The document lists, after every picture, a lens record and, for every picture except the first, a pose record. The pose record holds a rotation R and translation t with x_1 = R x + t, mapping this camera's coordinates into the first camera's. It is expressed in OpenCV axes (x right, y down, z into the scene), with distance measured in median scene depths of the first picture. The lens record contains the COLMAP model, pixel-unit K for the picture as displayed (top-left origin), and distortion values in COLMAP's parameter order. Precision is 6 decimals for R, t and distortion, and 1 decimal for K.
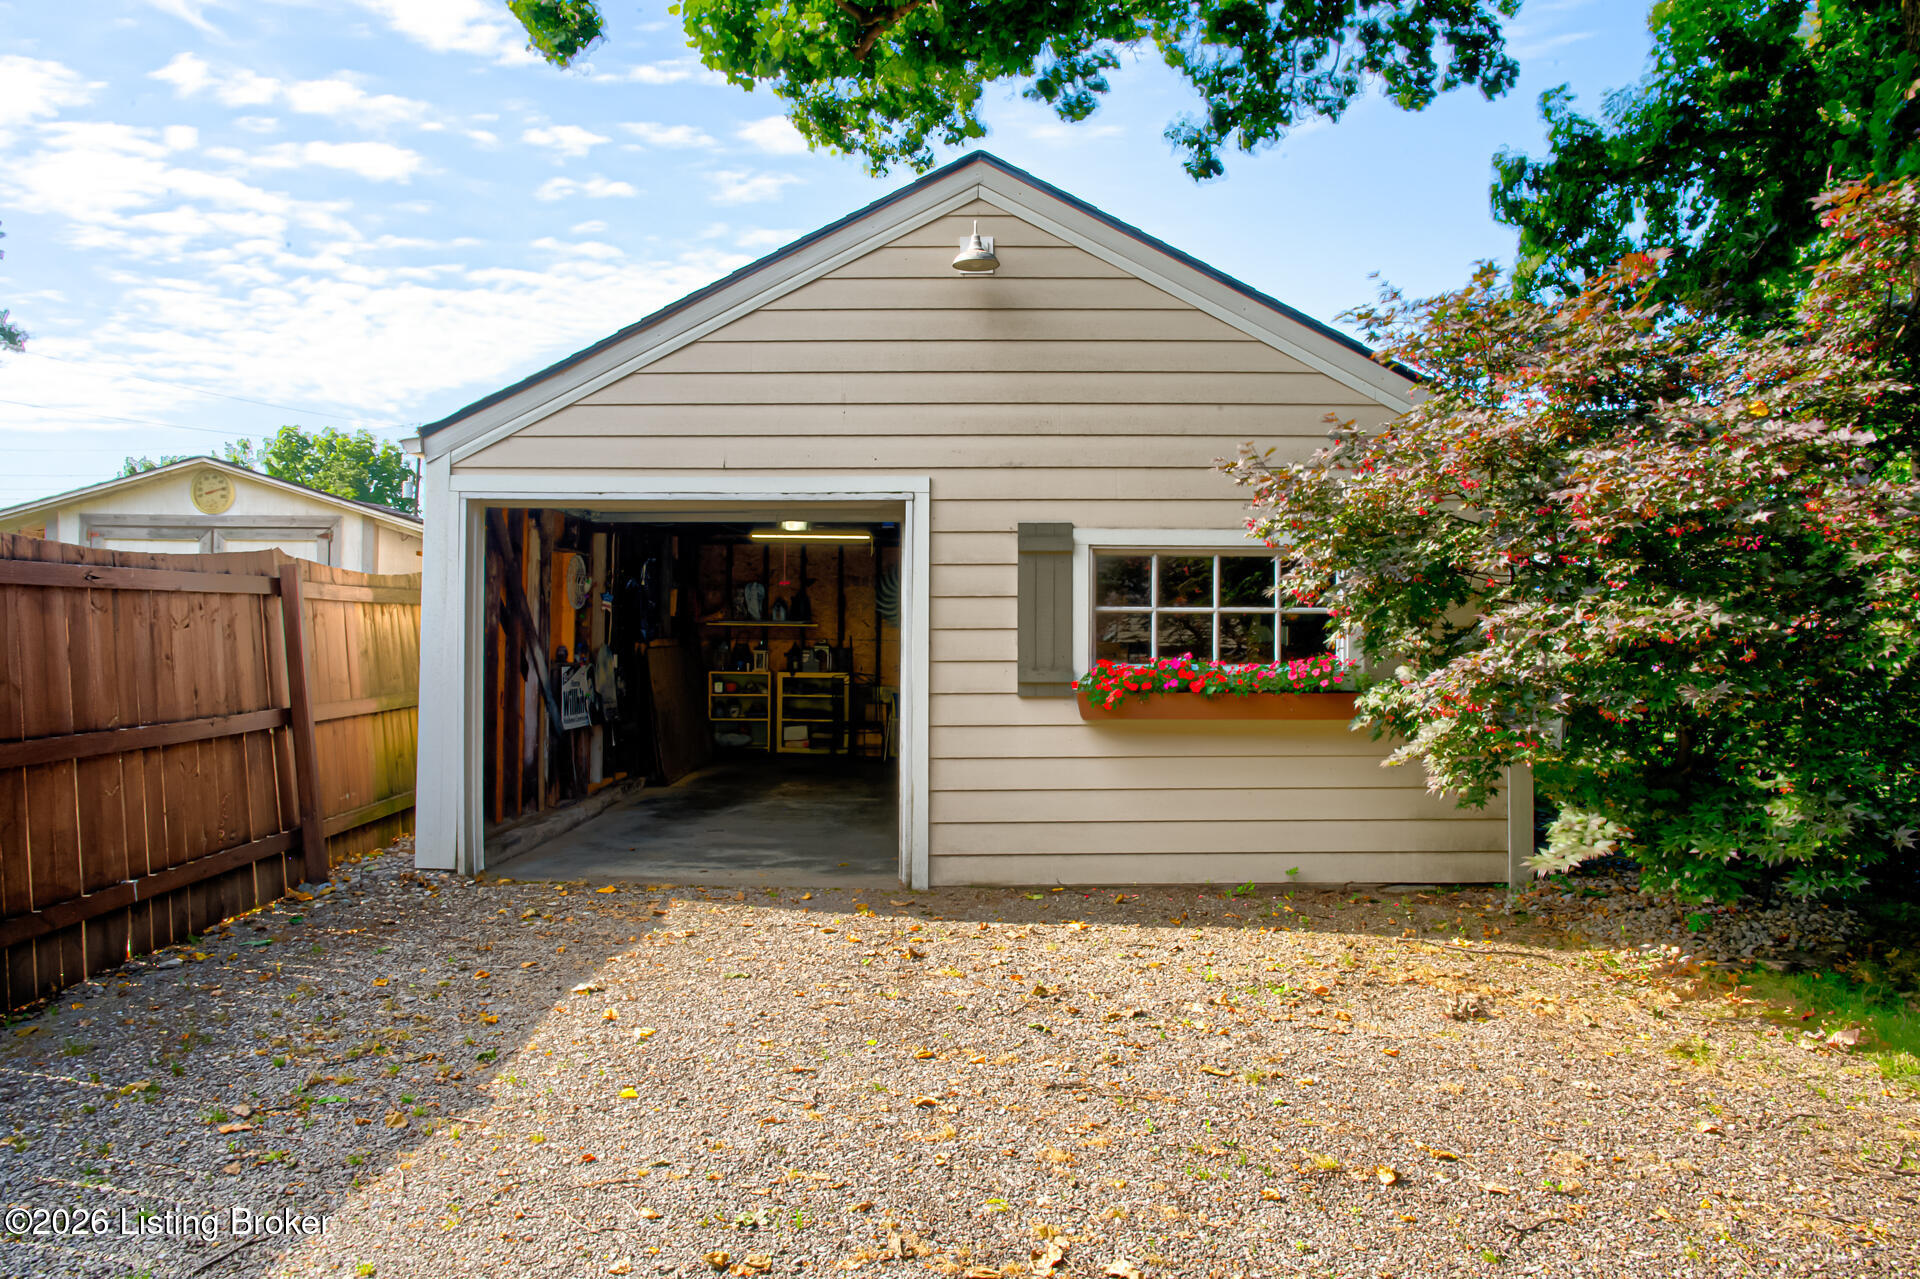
lens RADIAL K [[1319.5, 0, 960.0], [0, 1319.5, 639.5], [0, 0, 1]] dist [-0.098915, 0.116293]
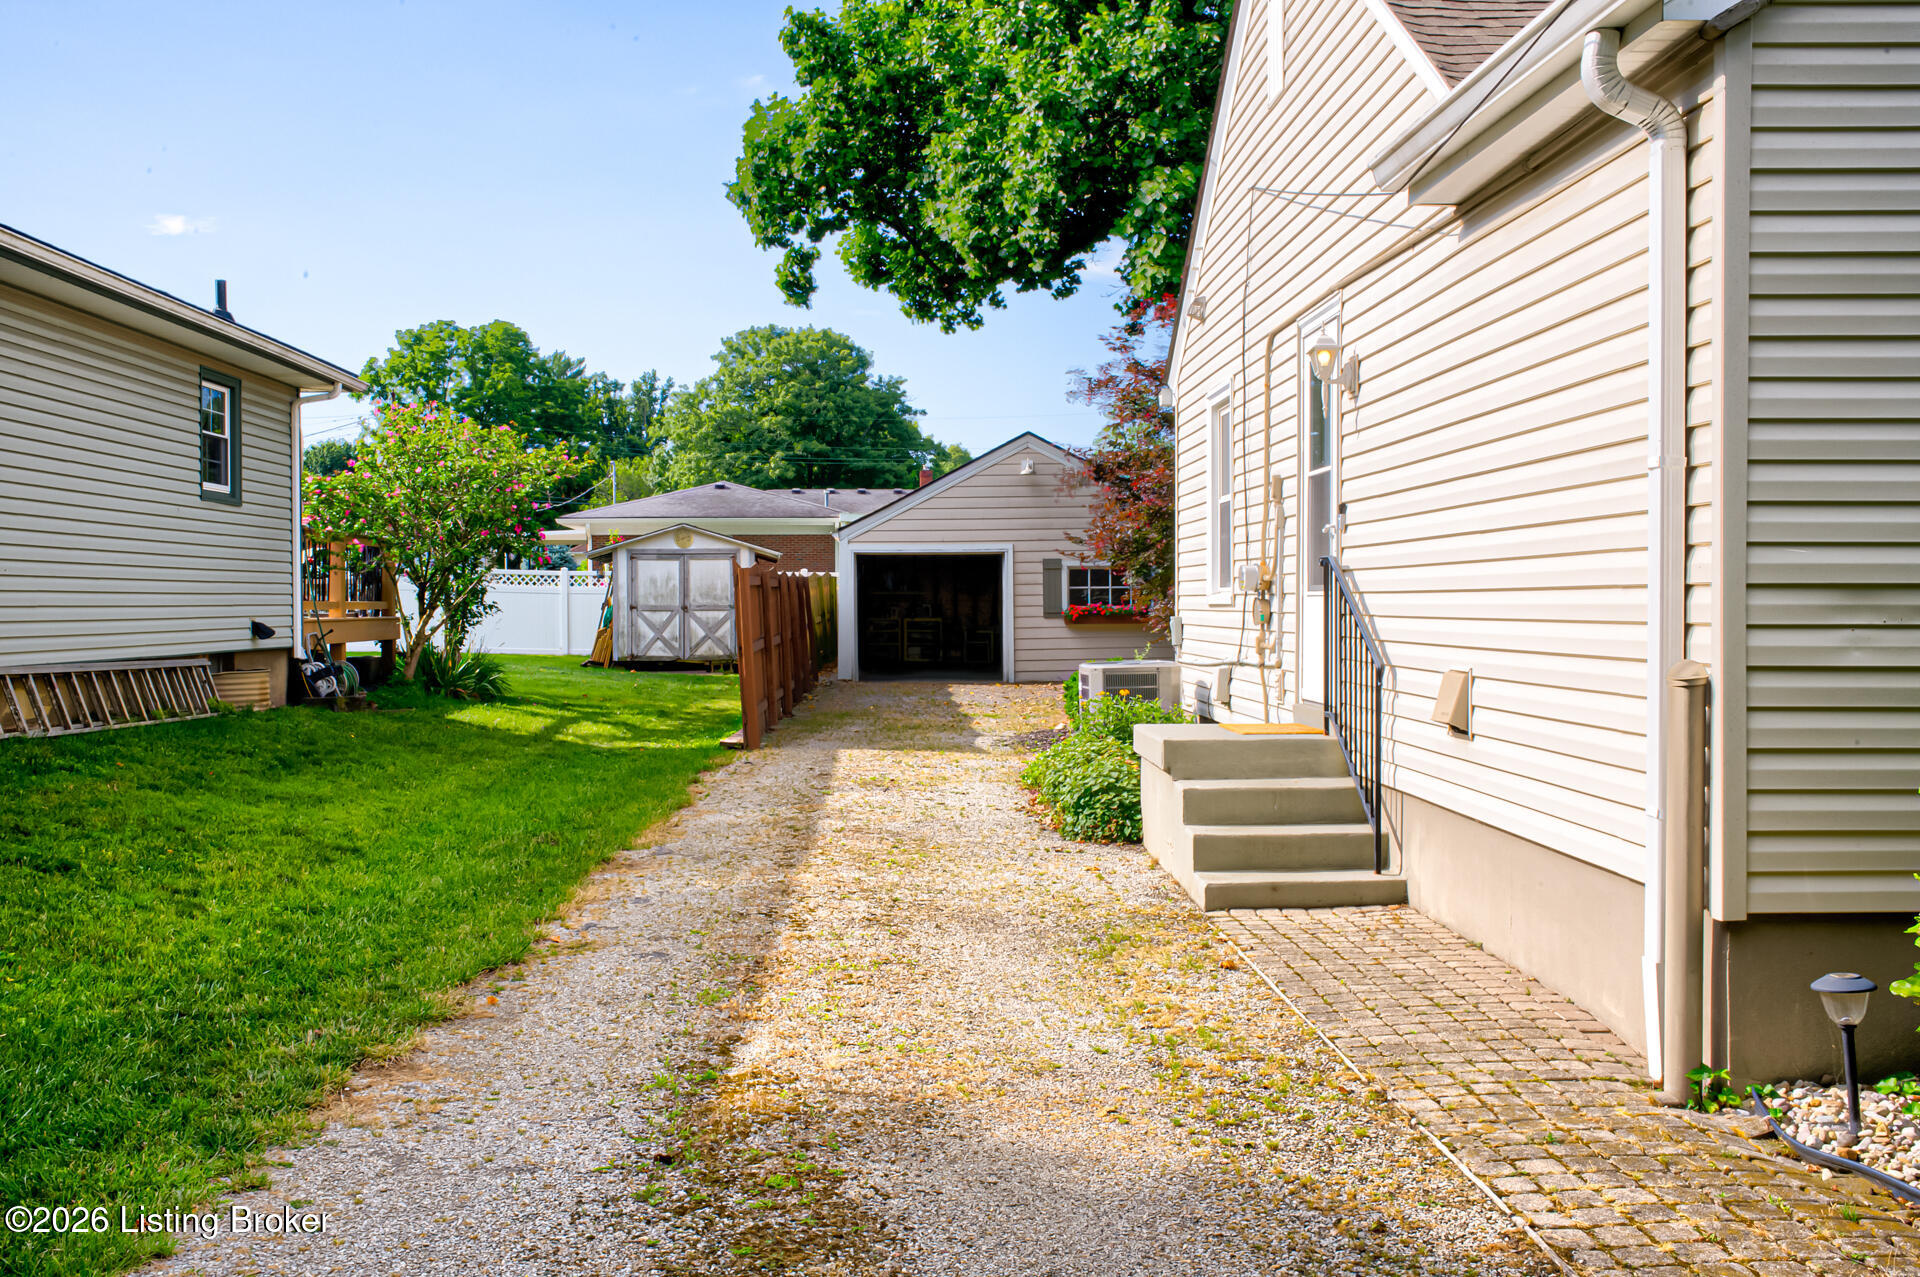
lens RADIAL K [[1865.0, 0, 960.0], [0, 1865.0, 638.5], [0, 0, 1]] dist [0.002152, 0.000198]
pose [[0.999529, -0.013326, 0.027653, -0.133666], [0.012840, 0.999762, 0.017665, 0.007151], [-0.027882, -0.017302, 0.999461, -1.637193]]
